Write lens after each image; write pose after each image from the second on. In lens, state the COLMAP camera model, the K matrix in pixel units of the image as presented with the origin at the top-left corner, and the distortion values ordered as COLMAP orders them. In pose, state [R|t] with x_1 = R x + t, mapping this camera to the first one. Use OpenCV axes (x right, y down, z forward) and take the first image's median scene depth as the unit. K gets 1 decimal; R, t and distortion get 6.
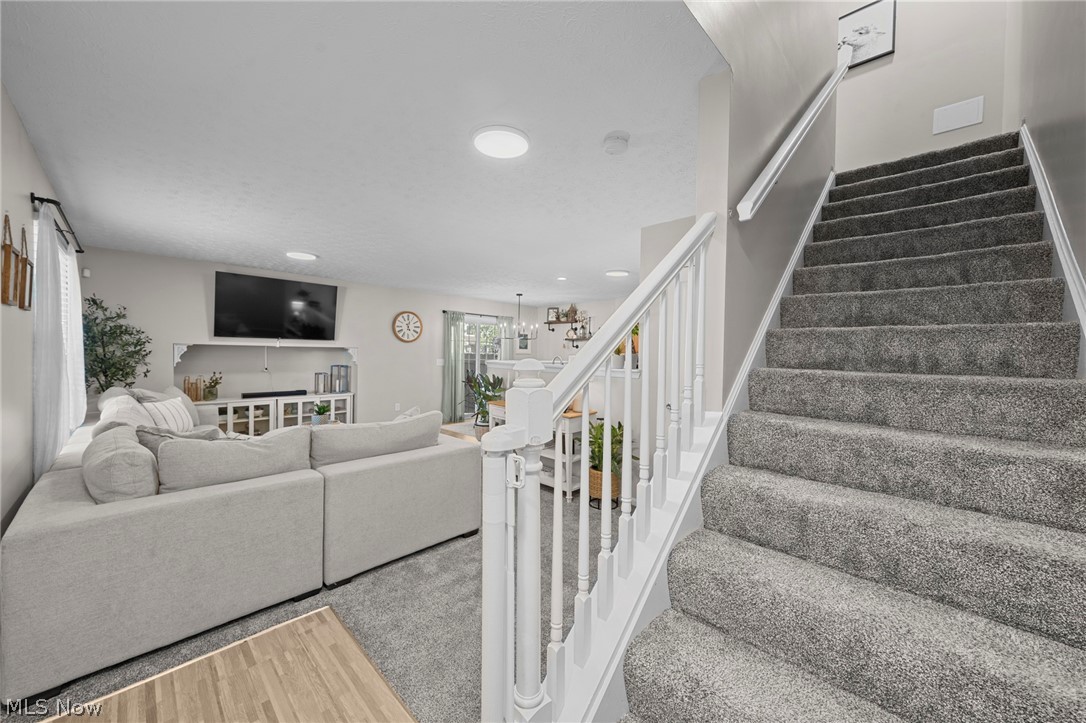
lens RADIAL K [[397.4, 0, 543.0], [0, 397.4, 361.5], [0, 0, 1]] dist [-0.000147, -0.000009]
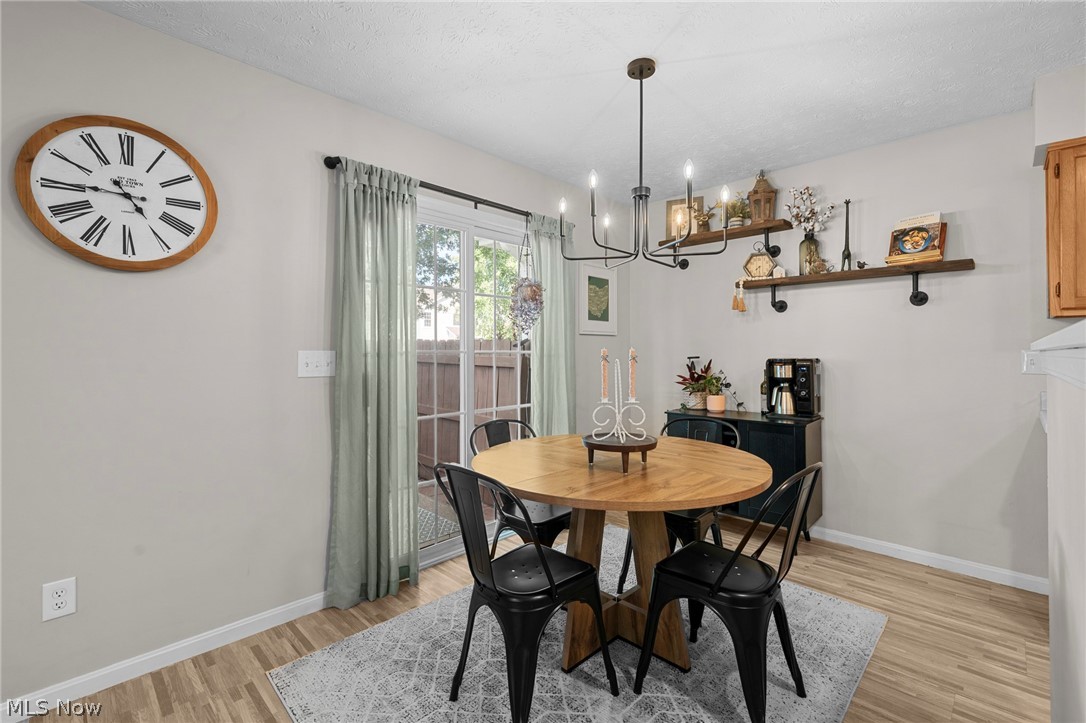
lens RADIAL K [[483.3, 0, 545.4], [0, 483.3, 345.6], [0, 0, 1]] dist [0.001072, 0.000276]
pose [[0.999871, -0.015806, -0.002754, -0.112790], [0.015728, 0.999526, -0.026474, 0.000753], [0.003171, 0.026427, 0.999646, 0.691115]]
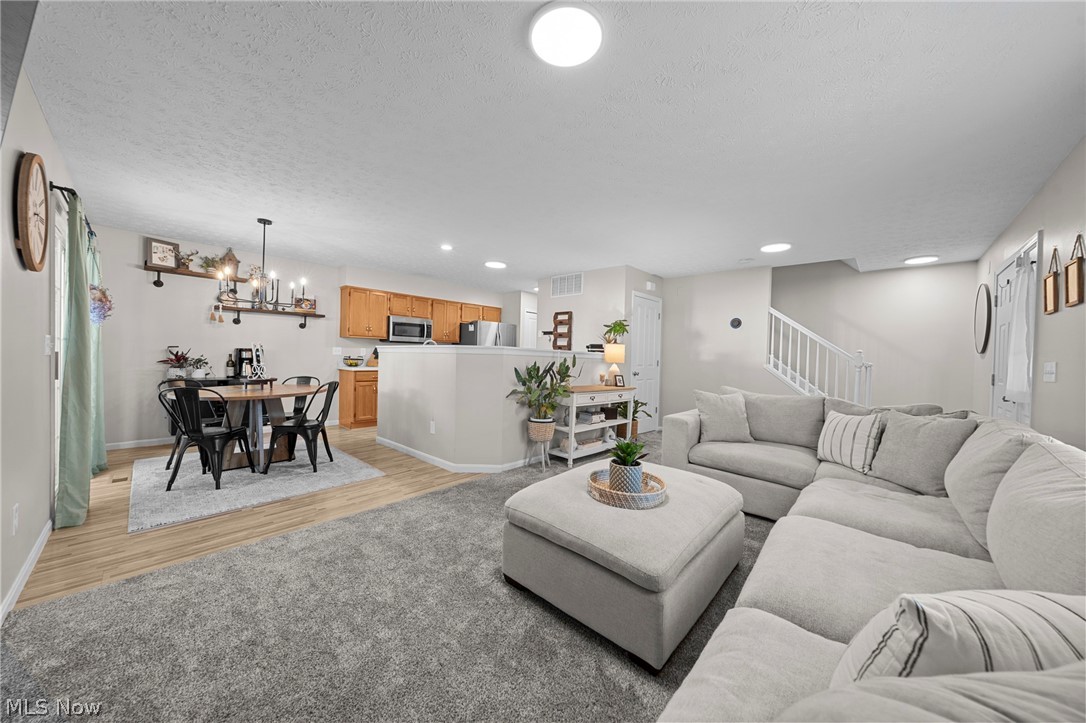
lens RADIAL K [[371.0, 0, 549.1], [0, 371.0, 362.0], [0, 0, 1]] dist [-0.000972, -0.000017]
pose [[-0.035474, -0.030767, 0.998897, -0.560603], [-0.010005, 0.999487, 0.030430, 0.003247], [-0.999321, -0.008914, -0.035764, 0.605746]]
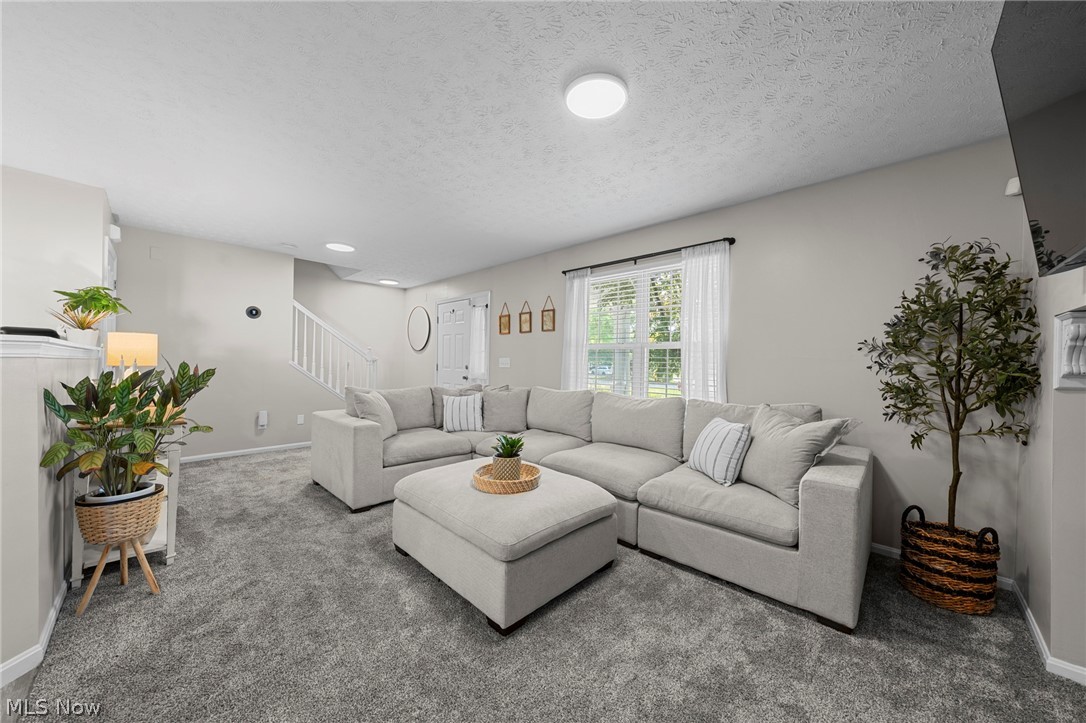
lens RADIAL K [[380.4, 0, 546.1], [0, 380.4, 361.0], [0, 0, 1]] dist [-0.002209, -0.000148]
pose [[-0.999513, -0.031088, -0.002651, -0.336471], [-0.031134, 0.999327, 0.019386, -0.001189], [0.002047, 0.019459, -0.999809, 0.831473]]
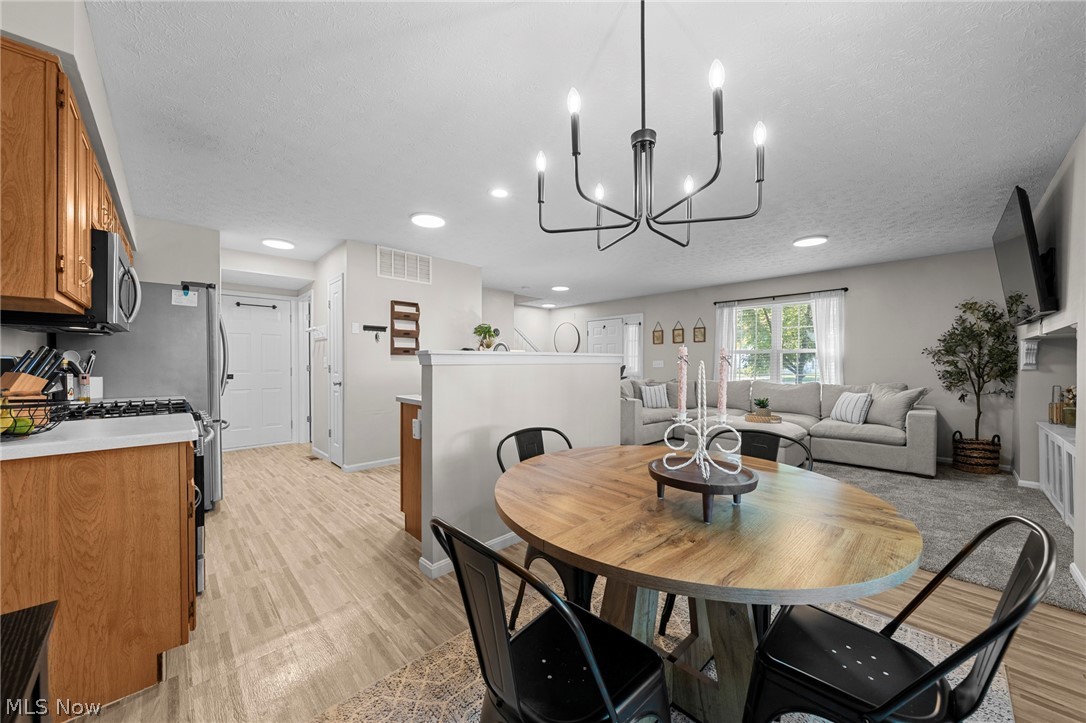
lens RADIAL K [[387.1, 0, 548.0], [0, 387.1, 365.7], [0, 0, 1]] dist [-0.006709, 0.000055]
pose [[-0.999571, -0.016422, 0.024262, -0.020158], [-0.015770, 0.999515, 0.026843, -0.000267], [-0.024691, 0.026448, -0.999345, 1.131413]]
